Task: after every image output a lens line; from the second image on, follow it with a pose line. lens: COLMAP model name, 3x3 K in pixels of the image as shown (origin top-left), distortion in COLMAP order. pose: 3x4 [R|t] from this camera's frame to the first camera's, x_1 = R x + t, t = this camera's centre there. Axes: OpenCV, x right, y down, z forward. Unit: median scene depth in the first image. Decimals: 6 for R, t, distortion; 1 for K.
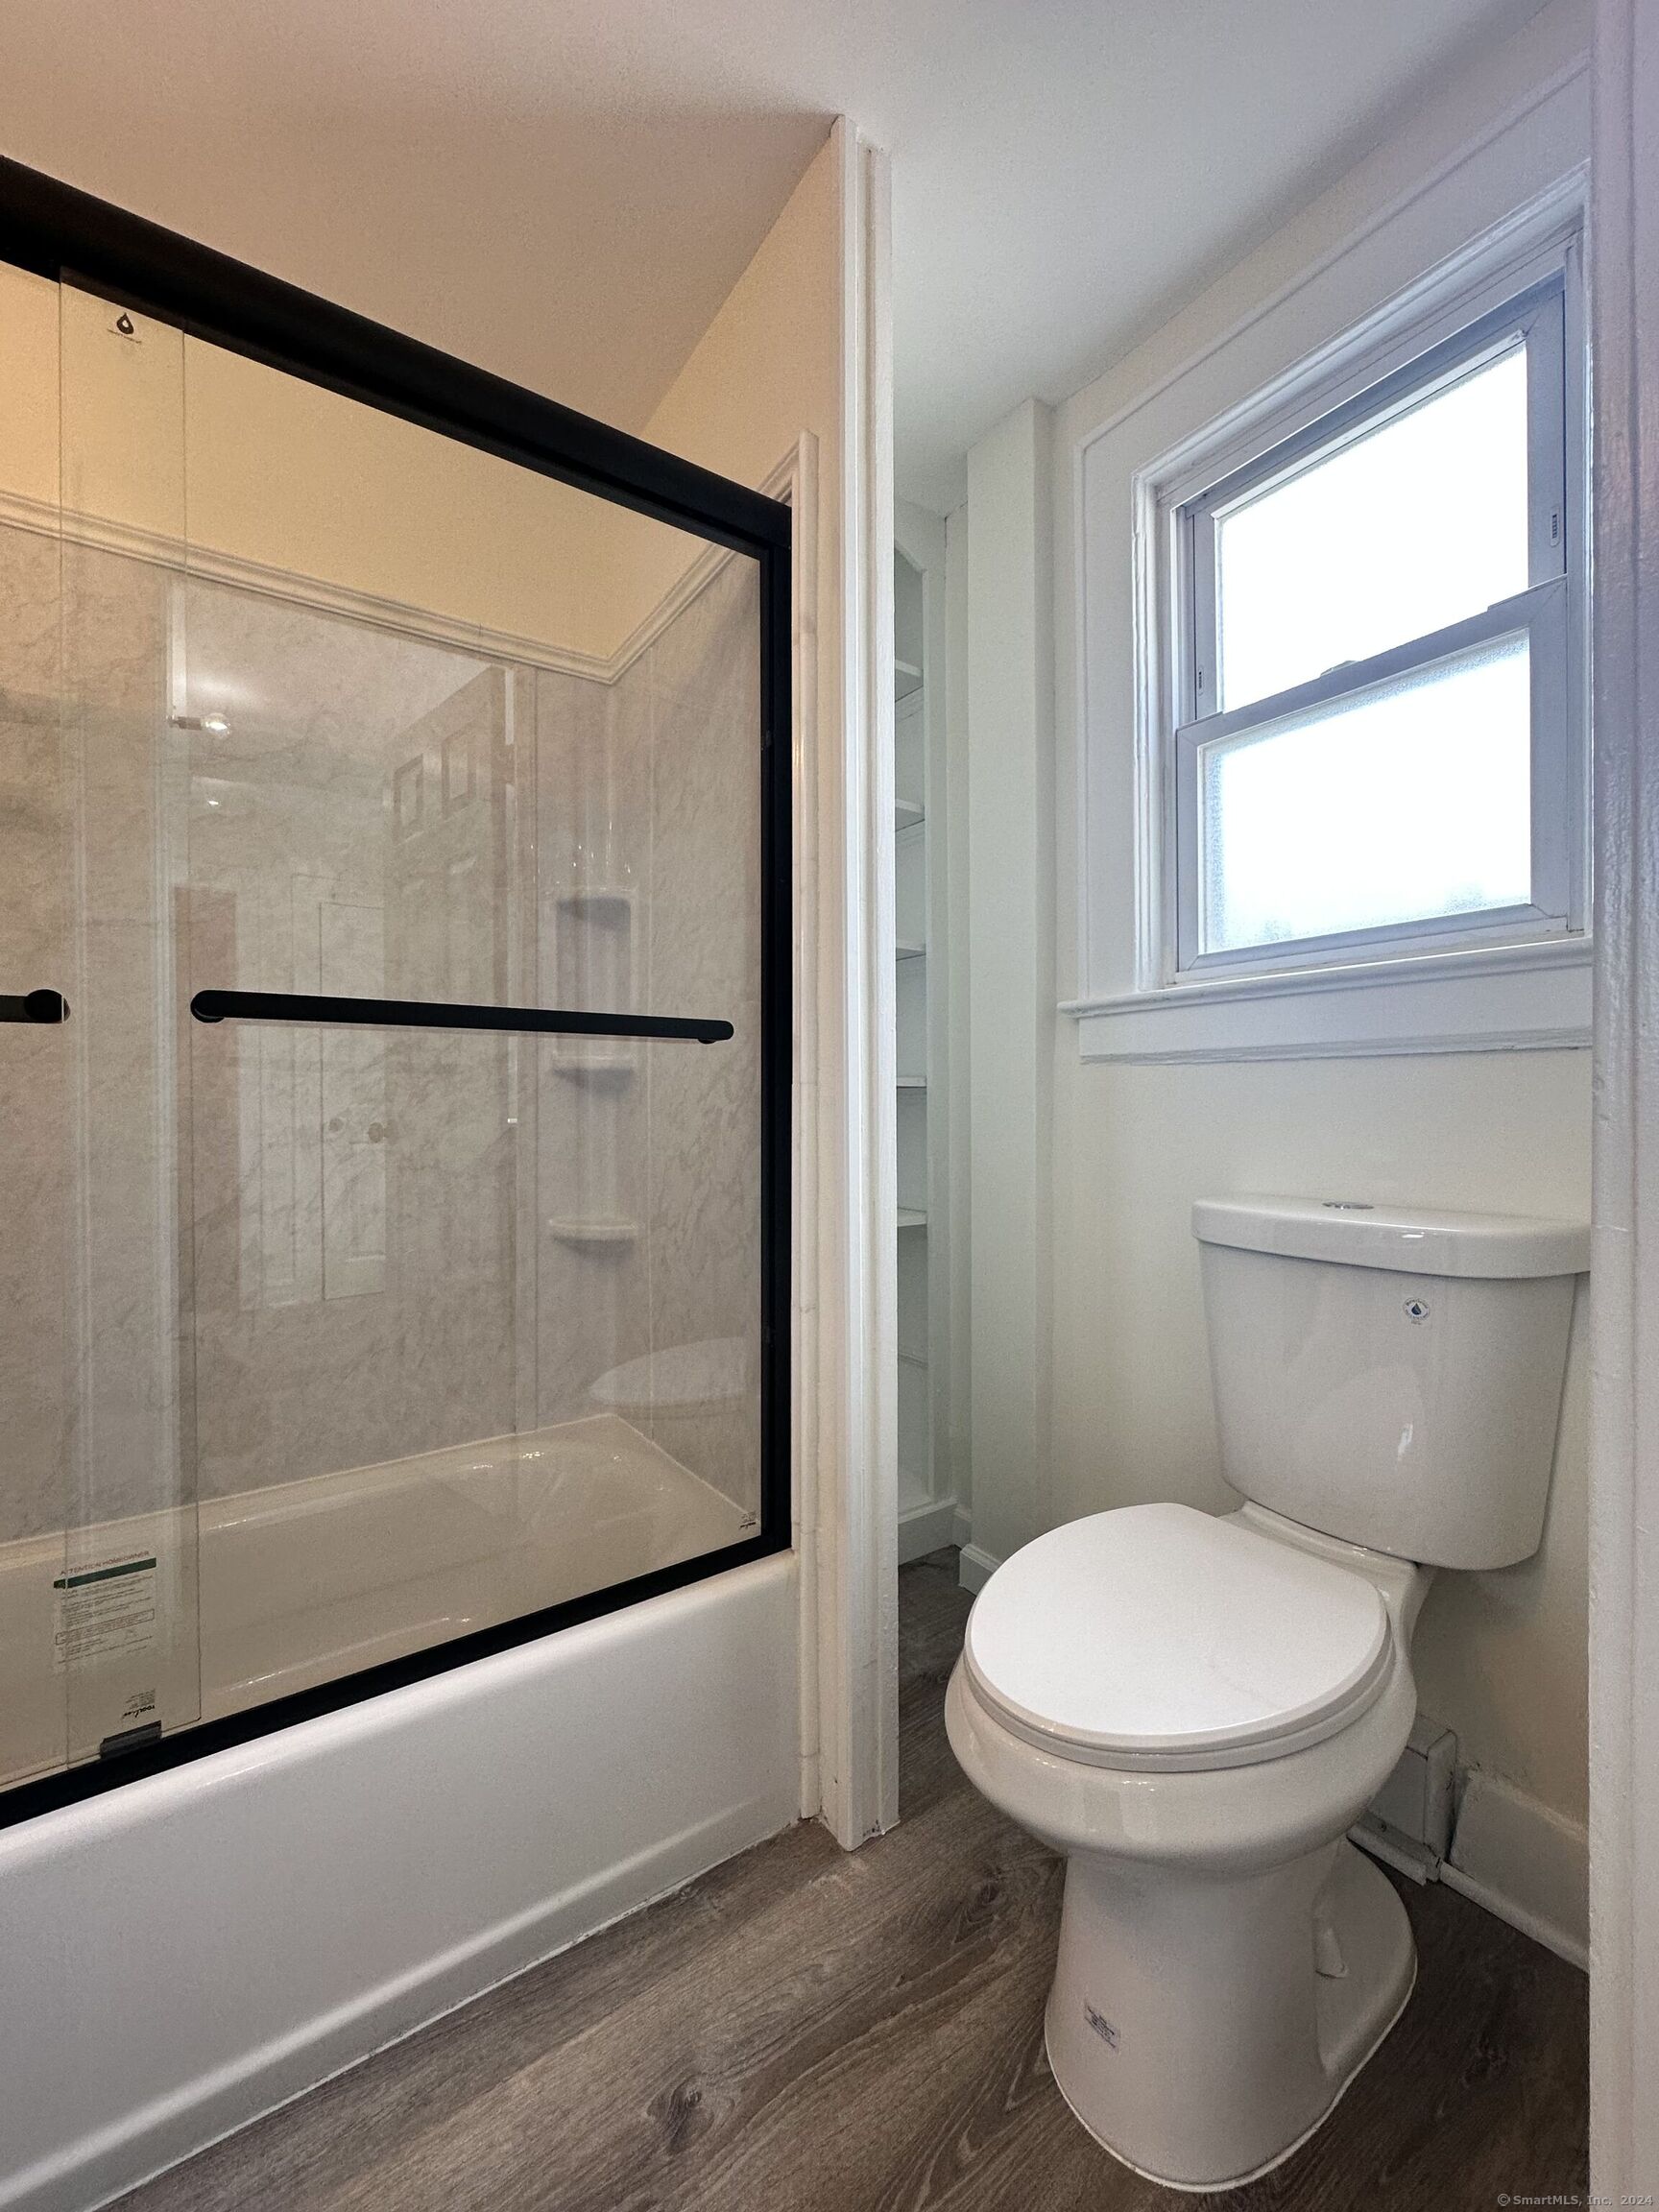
lens RADIAL K [[884.0, 0, 826.2], [0, 884.0, 1107.2], [0, 0, 1]] dist [-0.000805, 0.000217]
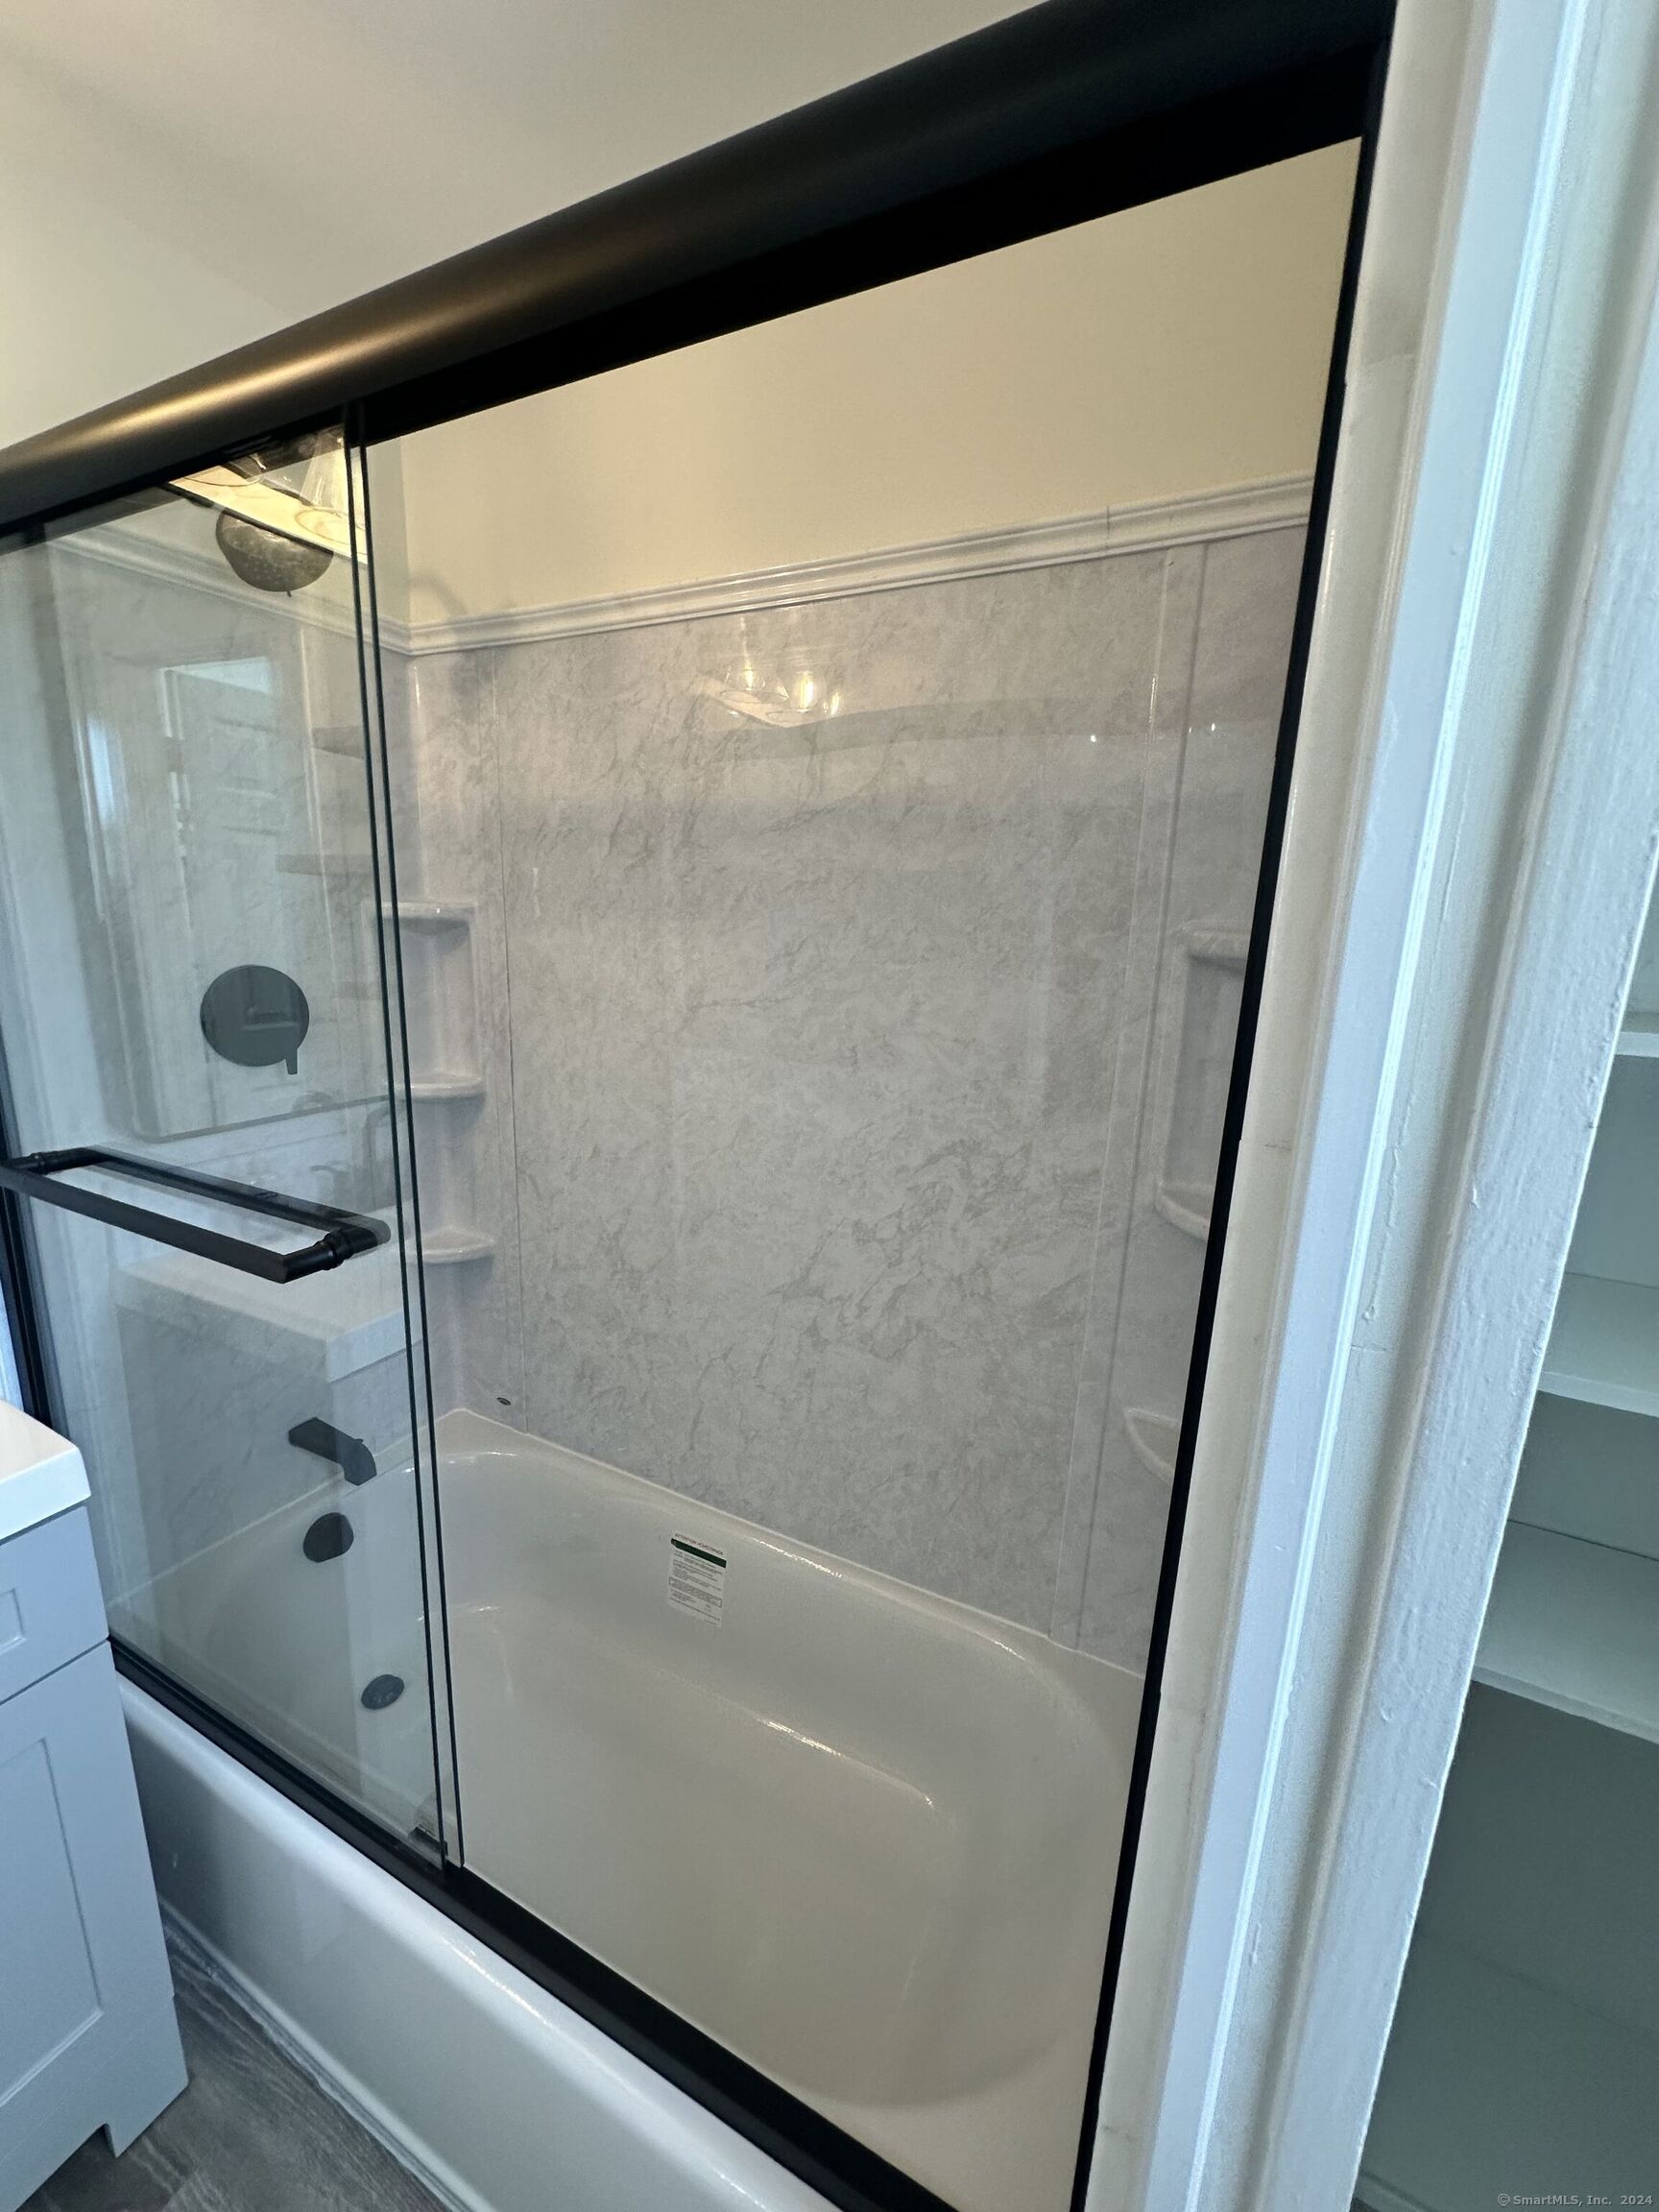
lens RADIAL K [[884.0, 0, 830.7], [0, 884.0, 1107.7], [0, 0, 1]] dist [-0.000805, 0.000217]
pose [[0.468839, 0.209118, -0.858172, 0.144631], [-0.041408, 0.975706, 0.215136, -0.274669], [0.882313, -0.065329, 0.466108, 0.536362]]
